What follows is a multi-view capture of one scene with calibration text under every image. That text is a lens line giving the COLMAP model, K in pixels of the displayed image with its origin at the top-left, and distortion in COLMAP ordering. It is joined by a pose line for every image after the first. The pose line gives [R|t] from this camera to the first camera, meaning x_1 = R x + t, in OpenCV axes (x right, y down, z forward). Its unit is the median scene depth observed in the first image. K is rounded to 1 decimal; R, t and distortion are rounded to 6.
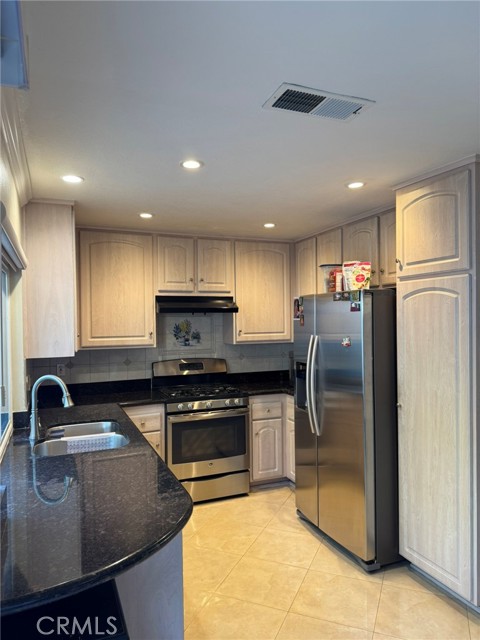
lens RADIAL K [[447.1, 0, 244.8], [0, 447.1, 319.3], [0, 0, 1]] dist [0.037354, -0.052142]
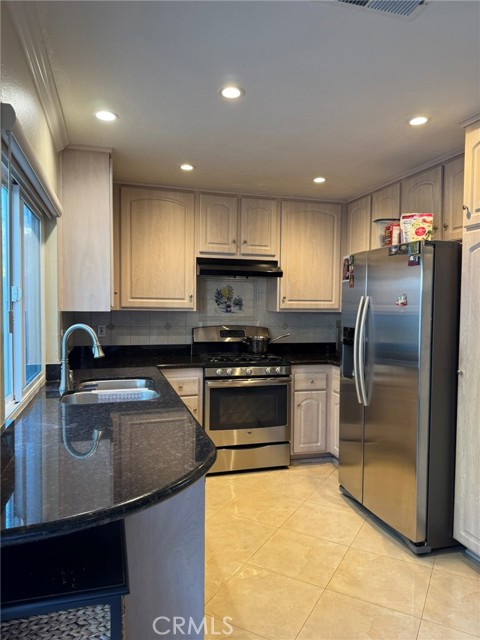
lens RADIAL K [[447.1, 0, 246.3], [0, 447.1, 320.0], [0, 0, 1]] dist [0.037354, -0.052142]
pose [[0.994019, 0.027522, -0.105679, 0.012946], [-0.024022, 0.999125, 0.034242, 0.054020], [0.106529, -0.031498, 0.993811, 0.064262]]
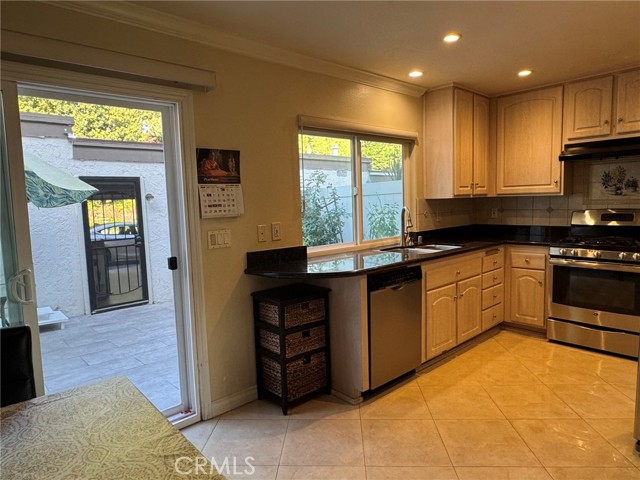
lens RADIAL K [[407.2, 0, 317.4], [0, 407.2, 242.2], [0, 0, 1]] dist [-0.002629, 0.001440]
pose [[0.329602, 0.101305, -0.938669, 0.600739], [0.030506, 0.992565, 0.117833, 0.049165], [0.943627, -0.067473, 0.324061, 0.170556]]
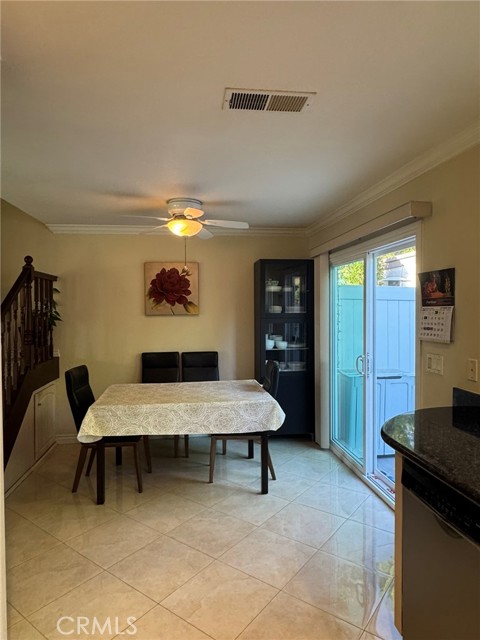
lens RADIAL K [[407.2, 0, 240.8], [0, 407.2, 318.9], [0, 0, 1]] dist [-0.002629, 0.001440]
pose [[-0.968351, 0.017405, 0.248984, -0.009835], [0.023415, 0.999501, 0.021197, 0.024522], [-0.248491, 0.026356, -0.968276, 1.012295]]
